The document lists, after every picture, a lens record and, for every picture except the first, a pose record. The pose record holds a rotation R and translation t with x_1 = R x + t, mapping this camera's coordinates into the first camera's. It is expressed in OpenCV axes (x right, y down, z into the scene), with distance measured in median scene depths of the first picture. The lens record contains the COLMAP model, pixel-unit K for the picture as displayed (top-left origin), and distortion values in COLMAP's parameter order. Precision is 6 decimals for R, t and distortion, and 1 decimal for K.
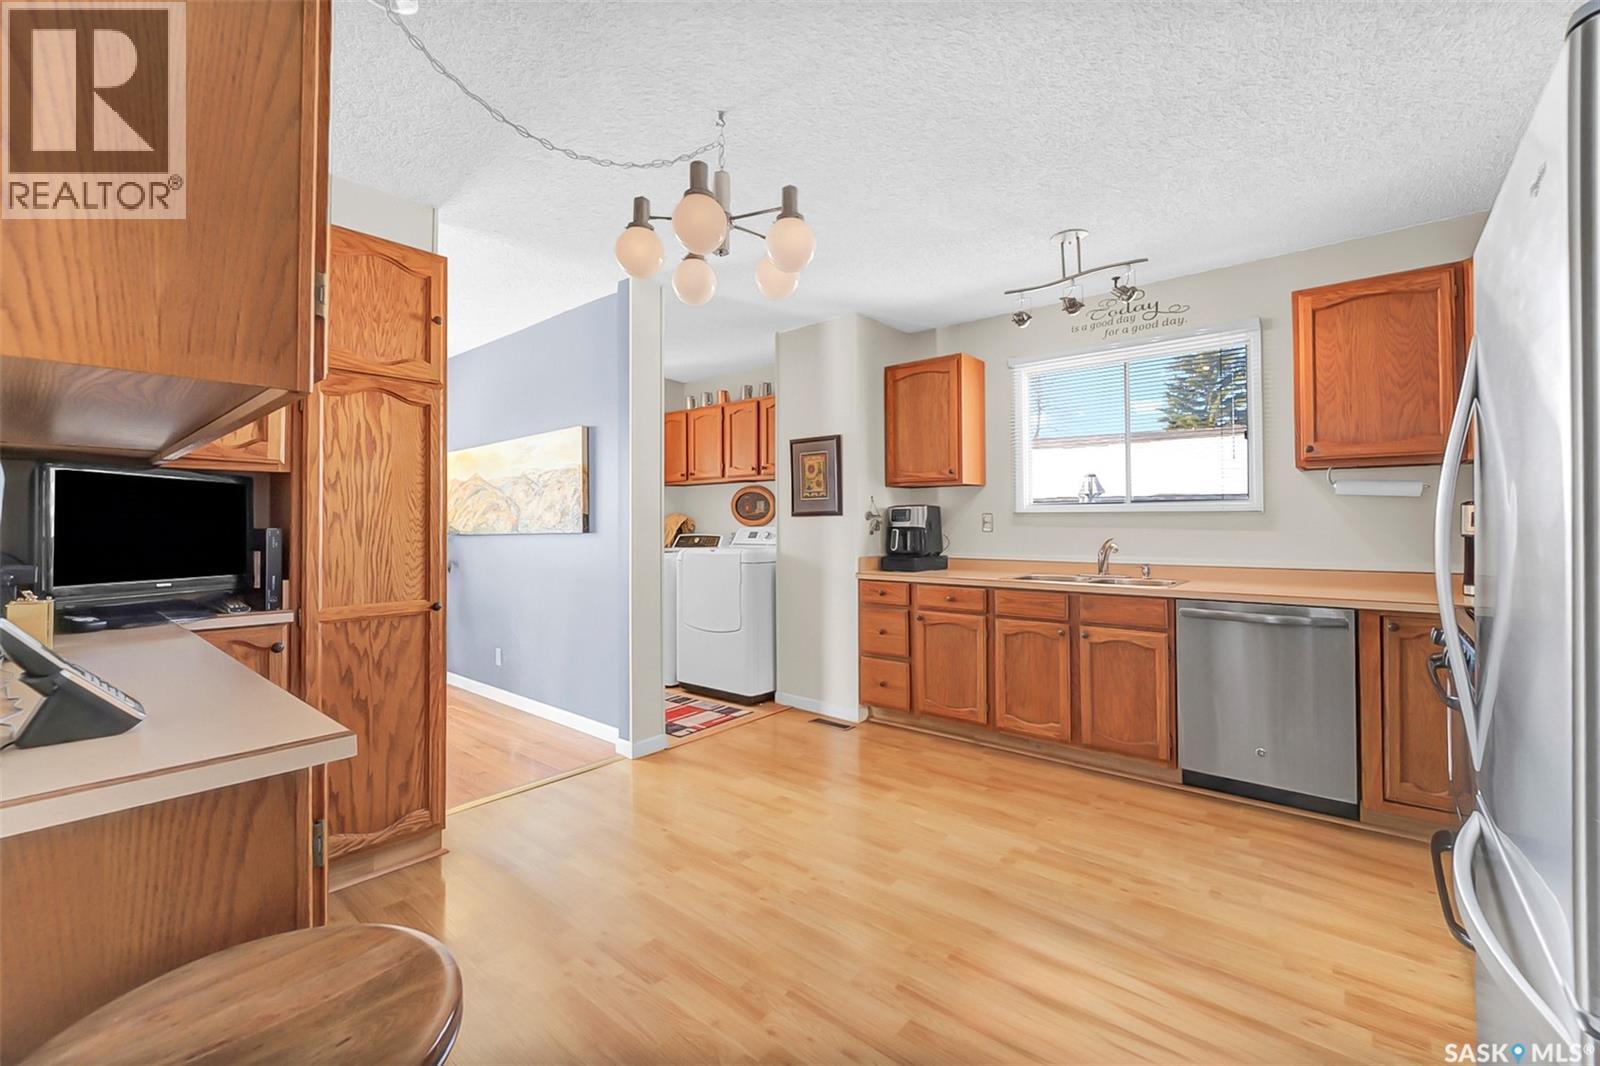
lens RADIAL K [[653.2, 0, 804.5], [0, 653.2, 522.9], [0, 0, 1]] dist [0.000427, 0.000027]
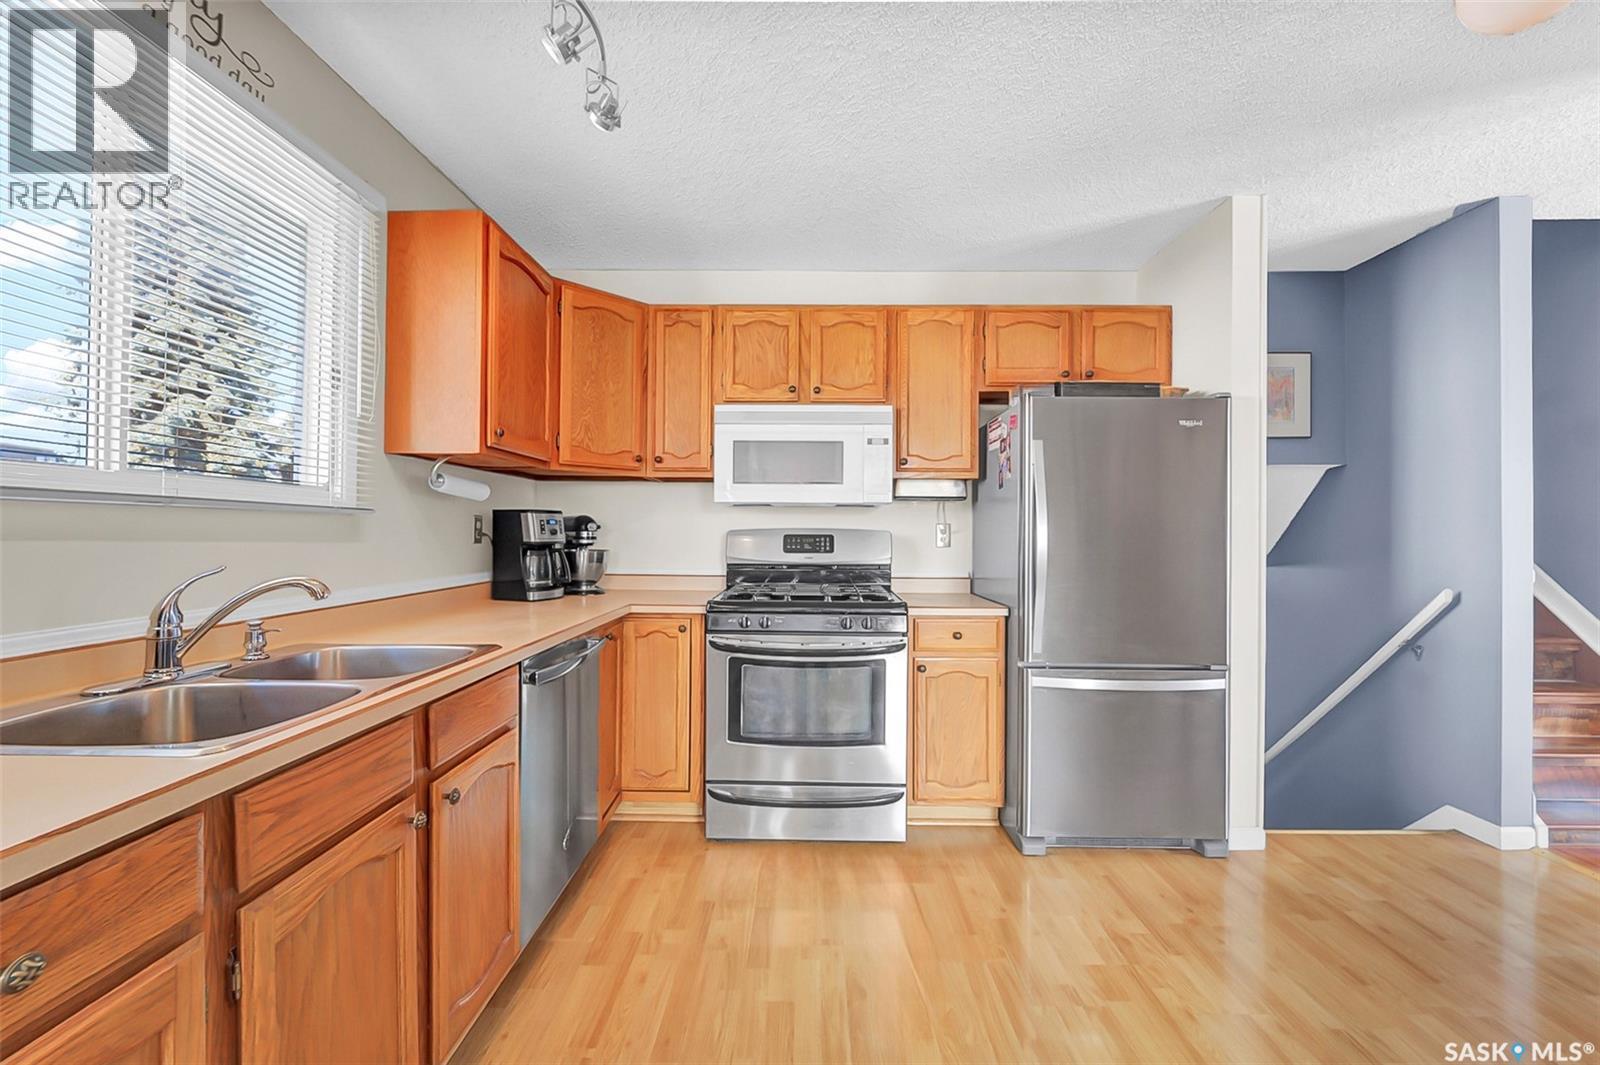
lens RADIAL K [[653.2, 0, 801.8], [0, 653.2, 528.2], [0, 0, 1]] dist [0.000427, 0.000027]
pose [[-0.641105, 0.000533, 0.767453, -0.027015], [-0.003628, 0.999986, -0.003725, 0.006974], [-0.767444, -0.005172, -0.641095, 1.270897]]
